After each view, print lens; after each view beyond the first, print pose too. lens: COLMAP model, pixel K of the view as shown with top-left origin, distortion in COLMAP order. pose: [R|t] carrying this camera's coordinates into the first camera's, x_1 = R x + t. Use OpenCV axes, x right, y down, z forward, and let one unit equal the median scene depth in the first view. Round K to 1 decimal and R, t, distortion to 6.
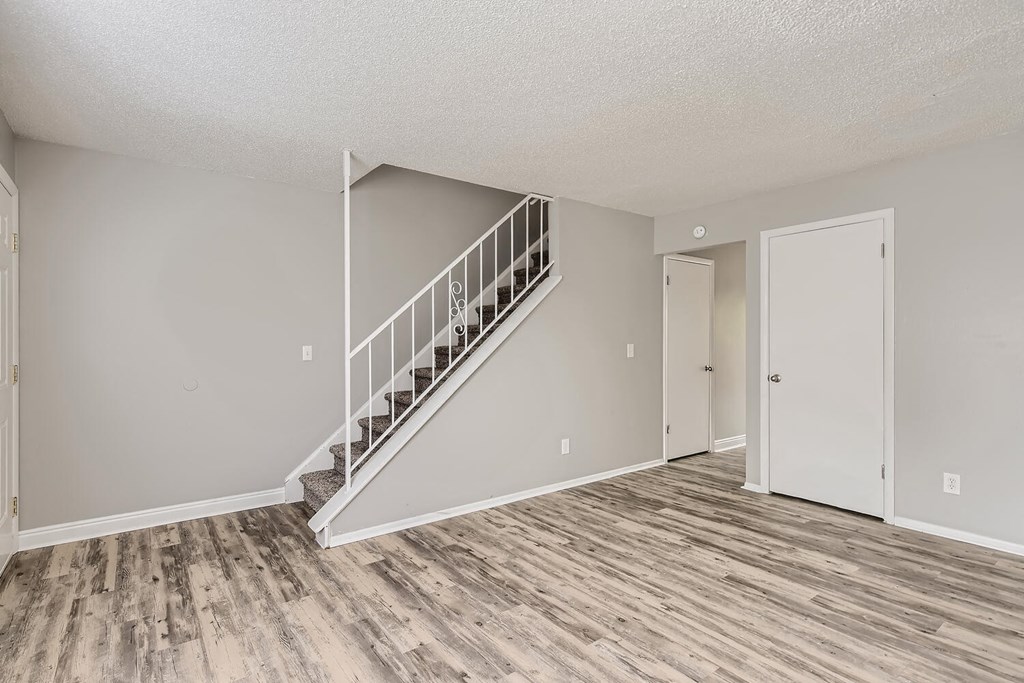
lens RADIAL K [[499.3, 0, 514.7], [0, 499.3, 342.3], [0, 0, 1]] dist [0.005662, -0.001033]
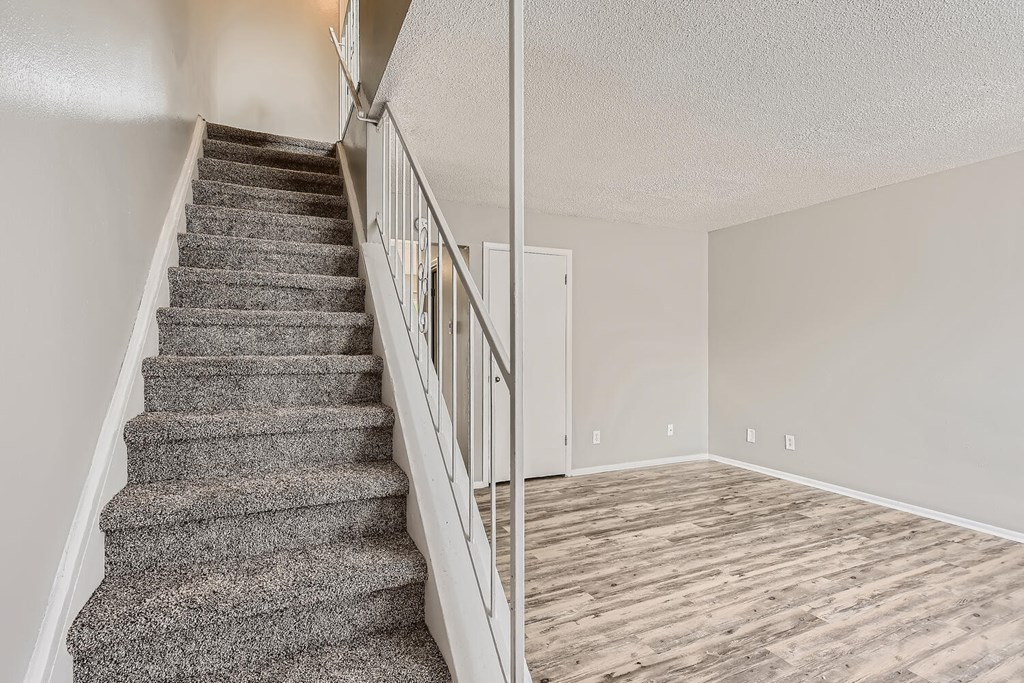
lens RADIAL K [[499.3, 0, 514.6], [0, 499.3, 342.7], [0, 0, 1]] dist [0.005662, -0.001033]
pose [[0.214373, 0.004220, 0.976743, -0.735851], [-0.000351, 0.999991, -0.004244, -0.002322], [-0.976752, 0.000567, 0.214373, 0.981710]]
